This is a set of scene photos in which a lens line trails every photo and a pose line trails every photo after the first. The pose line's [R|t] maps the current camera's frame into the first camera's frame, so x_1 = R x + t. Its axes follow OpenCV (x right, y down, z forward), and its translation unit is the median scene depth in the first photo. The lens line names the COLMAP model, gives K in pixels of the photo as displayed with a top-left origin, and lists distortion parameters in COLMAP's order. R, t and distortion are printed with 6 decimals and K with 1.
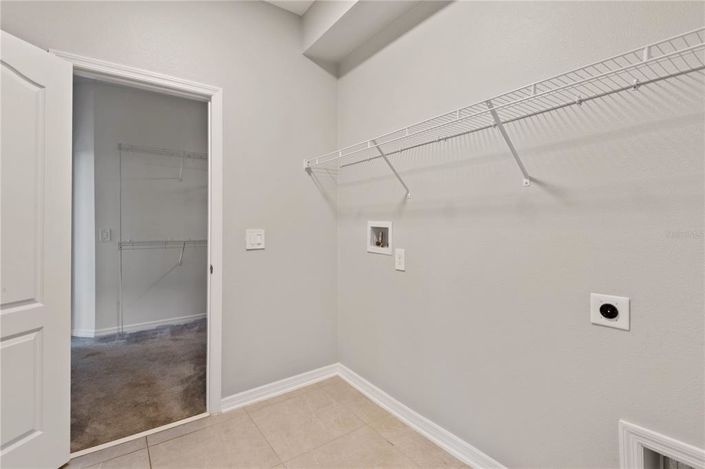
lens RADIAL K [[321.0, 0, 352.9], [0, 321.0, 220.5], [0, 0, 1]] dist [0.000344, -0.000076]
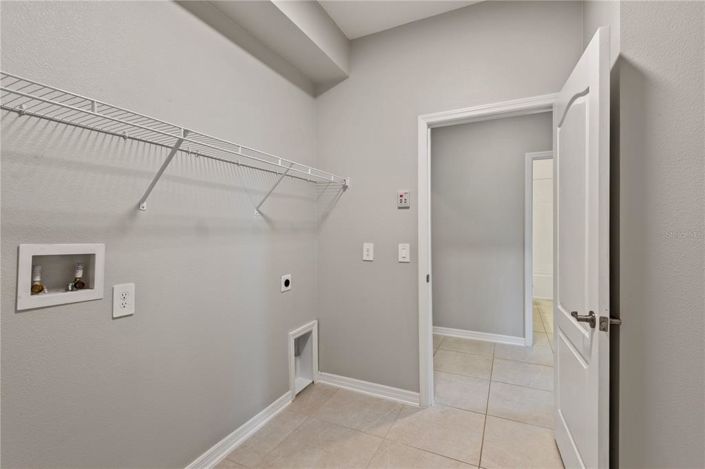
lens RADIAL K [[324.1, 0, 352.5], [0, 324.1, 234.5], [0, 0, 1]] dist [0.001575, -0.000078]
pose [[-0.485512, 0.000630, 0.874230, -0.685506], [0.000774, 1.000000, -0.000290, -0.013682], [-0.874230, 0.000536, -0.485512, 0.935565]]
